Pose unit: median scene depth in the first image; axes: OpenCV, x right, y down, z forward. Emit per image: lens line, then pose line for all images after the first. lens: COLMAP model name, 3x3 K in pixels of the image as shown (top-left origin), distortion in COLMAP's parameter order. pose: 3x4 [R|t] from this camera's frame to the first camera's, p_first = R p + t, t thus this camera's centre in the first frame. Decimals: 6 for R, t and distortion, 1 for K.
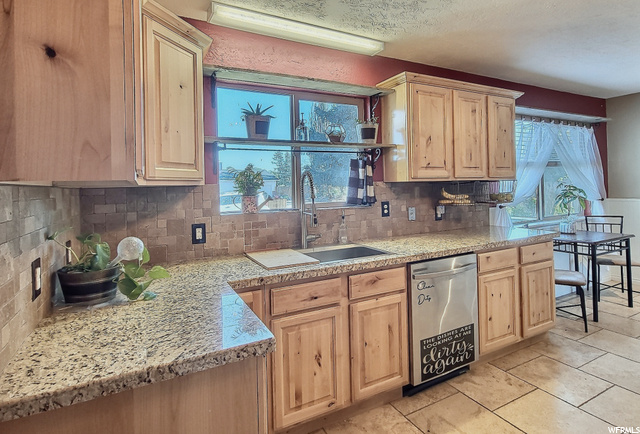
lens RADIAL K [[339.7, 0, 335.5], [0, 339.7, 186.1], [0, 0, 1]] dist [-0.005491, -0.001103]
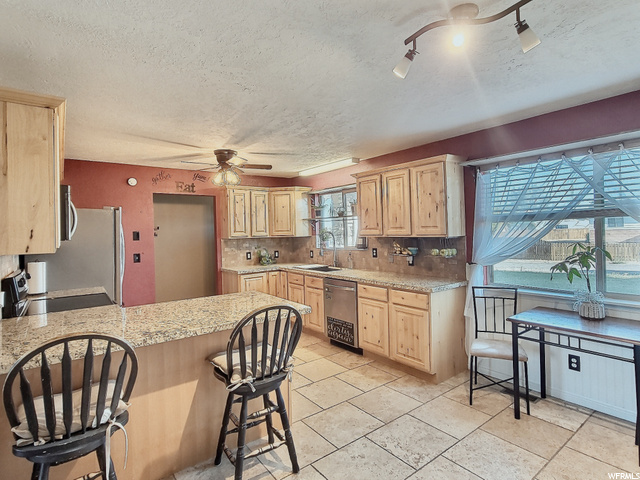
lens RADIAL K [[348.1, 0, 326.5], [0, 348.1, 235.5], [0, 0, 1]] dist [0.001102, -0.002226]
pose [[0.162993, 0.034911, -0.986009, 1.723632], [0.023904, 0.998941, 0.039321, -0.084397], [0.986338, -0.029978, 0.161985, 0.504549]]
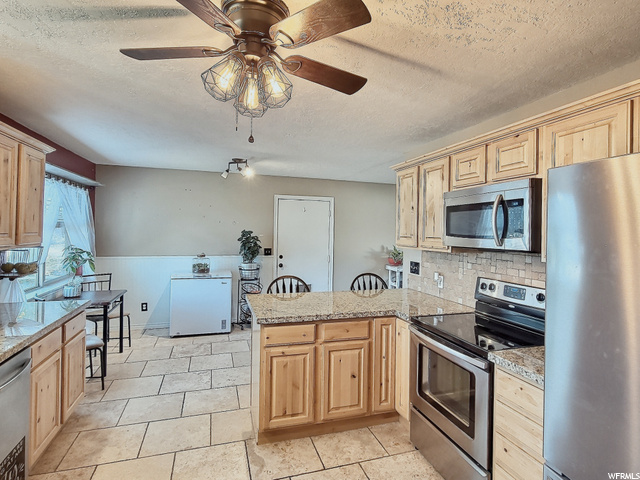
lens RADIAL K [[348.1, 0, 322.5], [0, 348.1, 233.7], [0, 0, 1]] dist [0.001102, -0.002226]
pose [[0.181655, 0.020372, 0.983151, -0.232926], [-0.027918, 0.999489, -0.015552, -0.063948], [-0.982966, -0.024622, 0.182131, 0.146188]]
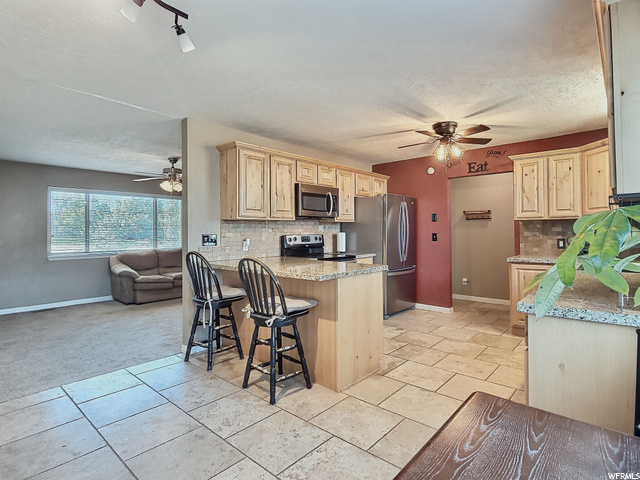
lens RADIAL K [[348.1, 0, 325.1], [0, 348.1, 233.6], [0, 0, 1]] dist [0.001102, -0.002226]
pose [[-0.935178, 0.033772, -0.352564, 1.159152], [0.032535, 0.999426, 0.009435, 0.010445], [0.352680, -0.002647, -0.935740, 1.436363]]
